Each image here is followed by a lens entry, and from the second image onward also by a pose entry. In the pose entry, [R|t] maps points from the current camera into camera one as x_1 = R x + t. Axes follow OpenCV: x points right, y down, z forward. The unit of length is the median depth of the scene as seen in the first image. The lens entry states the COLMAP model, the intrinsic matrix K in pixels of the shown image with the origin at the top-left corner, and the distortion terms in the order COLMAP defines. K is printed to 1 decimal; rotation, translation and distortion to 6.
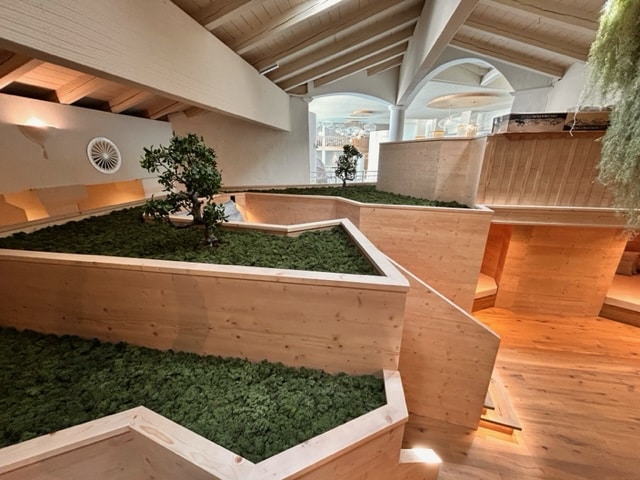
lens RADIAL K [[260.3, 0, 318.2], [0, 260.3, 240.3], [0, 0, 1]] dist [-0.000341, -0.000108]
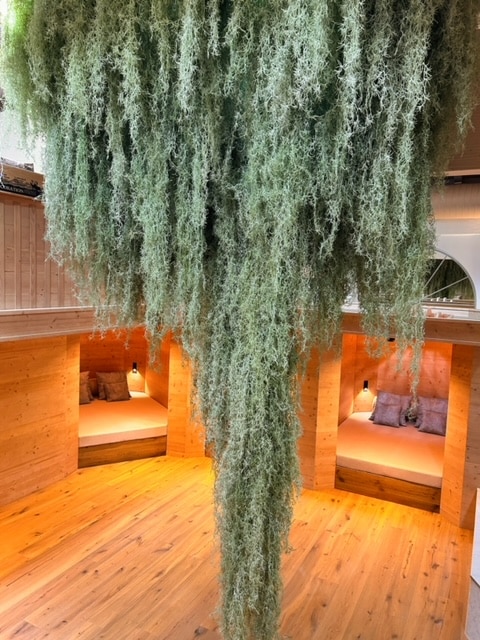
lens RADIAL K [[484.6, 0, 237.2], [0, 484.6, 317.5], [0, 0, 1]] dist [0.055715, -0.059470]
pose [[0.319692, -0.072850, 0.944717, 0.013070], [0.256191, 0.966550, -0.012161, 0.030969], [-0.912230, 0.245916, 0.327662, 0.099069]]
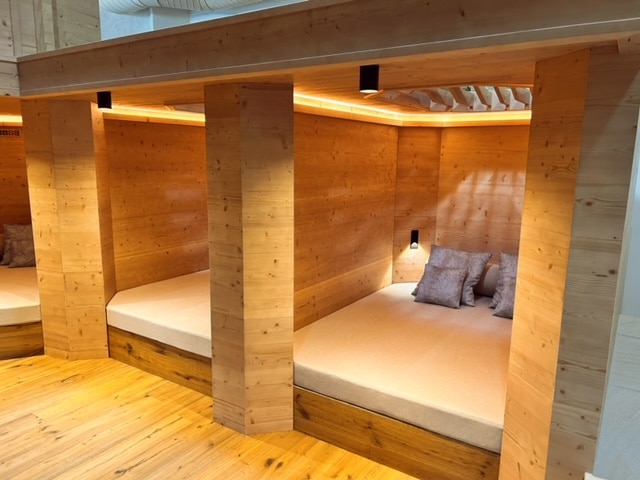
lens RADIAL K [[484.6, 0, 319.2], [0, 484.6, 243.9], [0, 0, 1]] dist [0.055715, -0.059470]
pose [[0.417398, -0.166942, 0.893258, 0.846538], [0.273371, 0.960515, 0.051772, 0.284938], [-0.866630, 0.222581, 0.446554, 0.023685]]
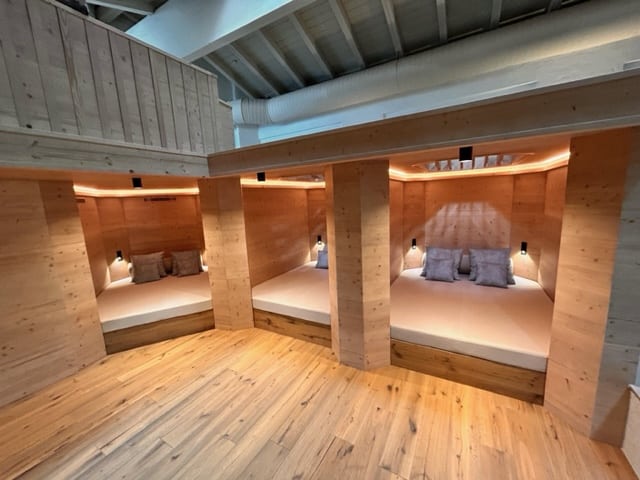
lens RADIAL K [[260.3, 0, 318.2], [0, 260.3, 240.3], [0, 0, 1]] dist [-0.000341, -0.000108]
pose [[0.357316, -0.173367, 0.917752, 0.827458], [0.338596, 0.939821, 0.045707, 0.197943], [-0.870447, 0.294416, 0.394514, 0.245637]]
